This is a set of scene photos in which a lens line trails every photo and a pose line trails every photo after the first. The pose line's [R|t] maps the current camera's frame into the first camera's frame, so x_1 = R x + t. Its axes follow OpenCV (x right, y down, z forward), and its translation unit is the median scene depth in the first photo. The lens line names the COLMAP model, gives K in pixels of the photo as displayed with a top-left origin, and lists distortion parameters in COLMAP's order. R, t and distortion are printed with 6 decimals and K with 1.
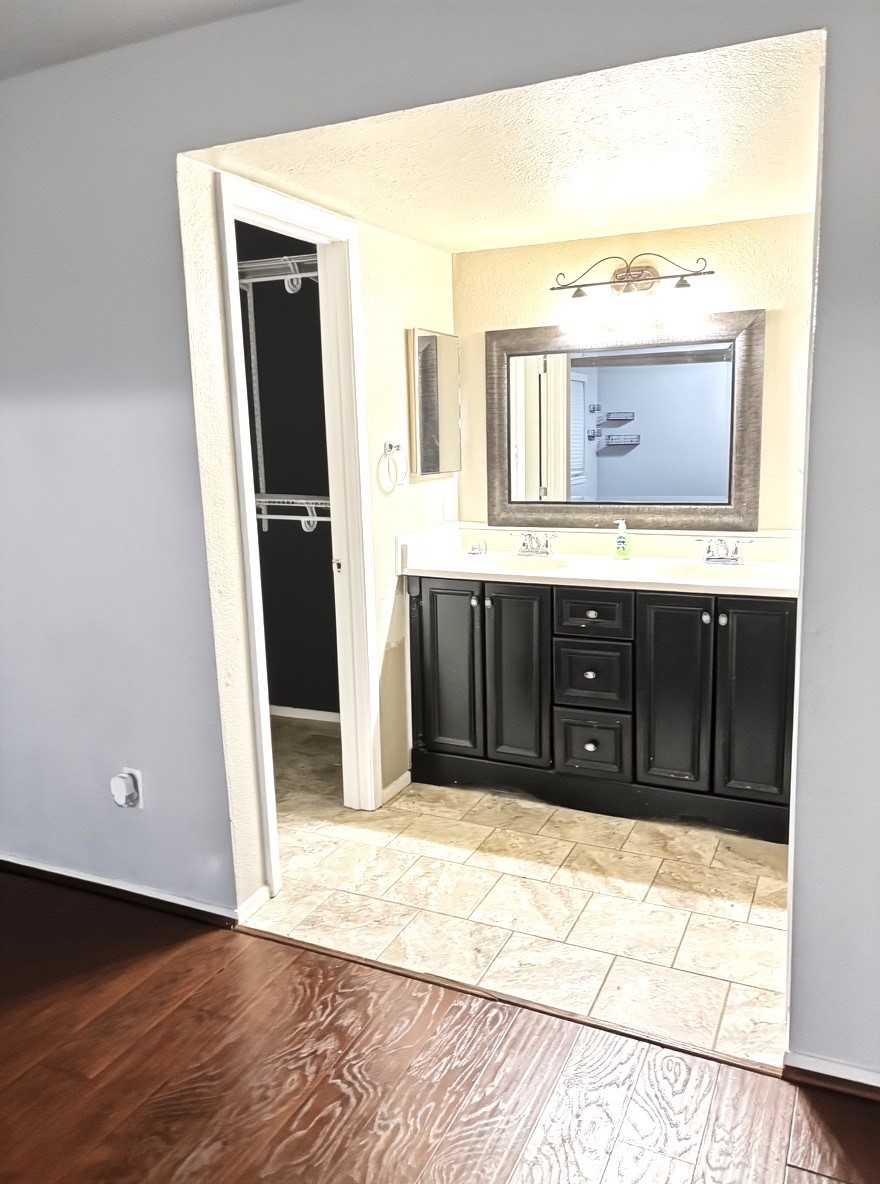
lens RADIAL K [[883.5, 0, 440.0], [0, 883.5, 592.0], [0, 0, 1]] dist [-0.000761, 0.005217]
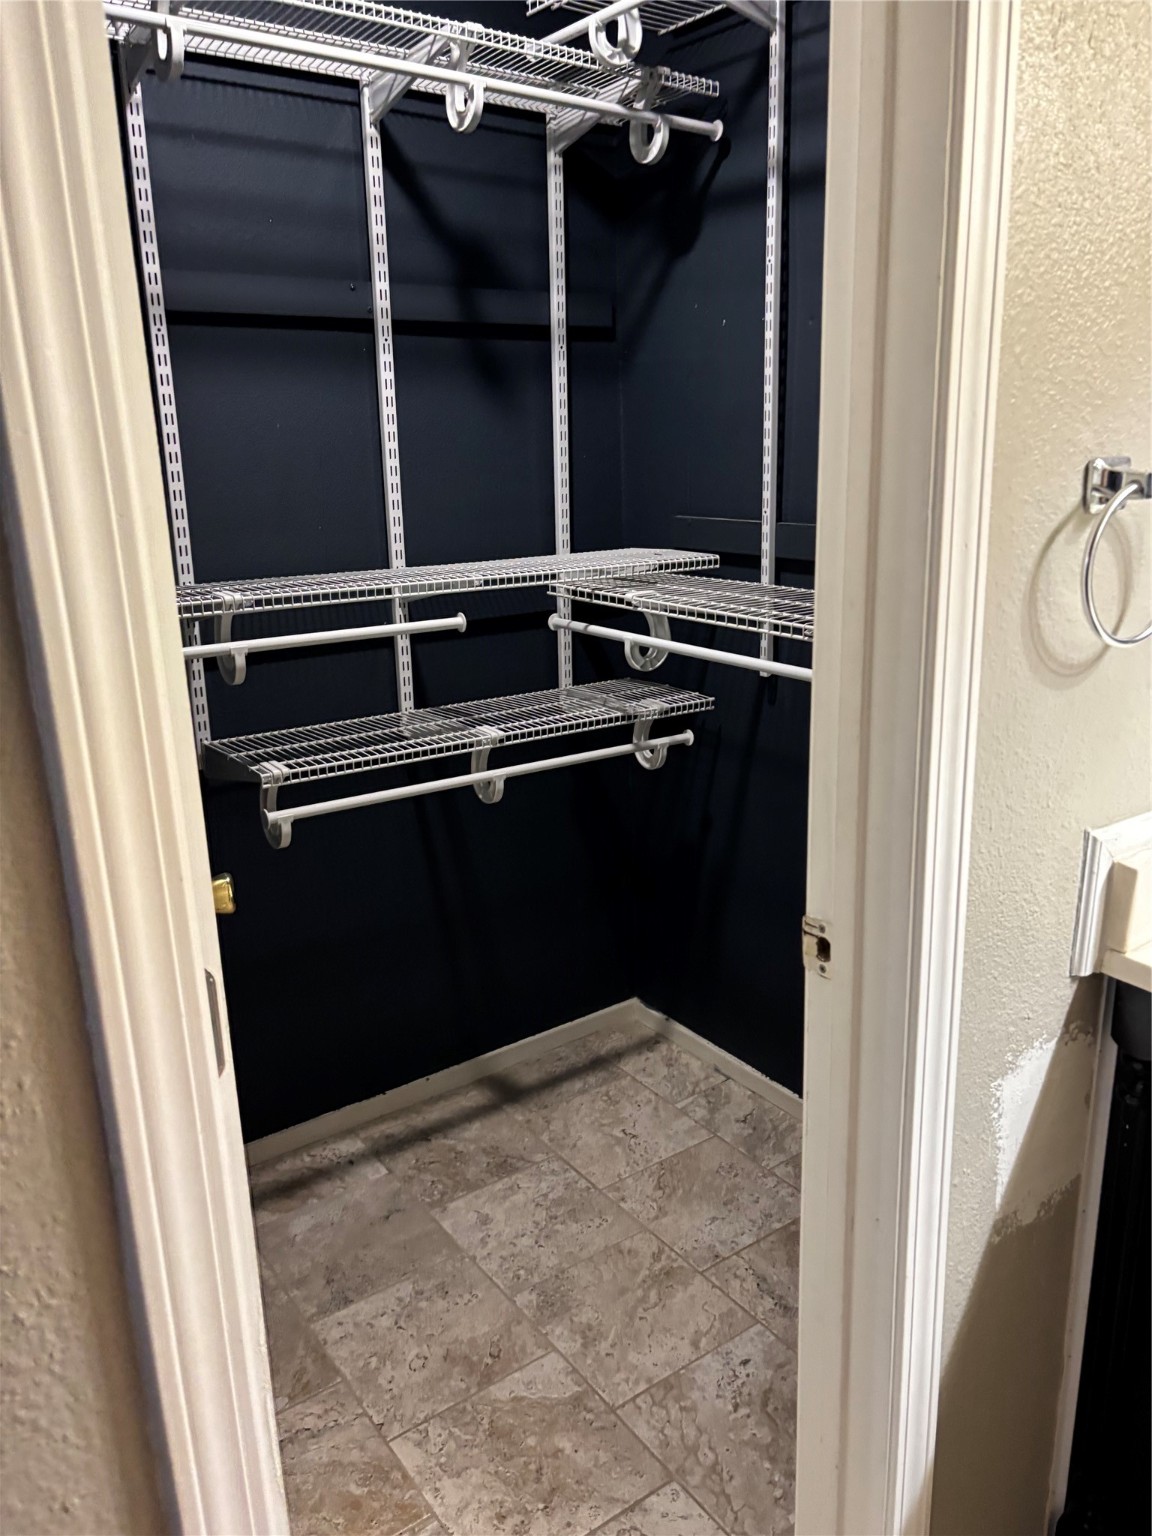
lens RADIAL K [[1187.4, 0, 576.0], [0, 1187.4, 768.0], [0, 0, 1]] dist [0.005637, 0.000818]
pose [[0.870056, 0.134643, -0.474208, -0.019432], [-0.080773, 0.987913, 0.132301, -0.119379], [0.486290, -0.076806, 0.870416, 0.649765]]
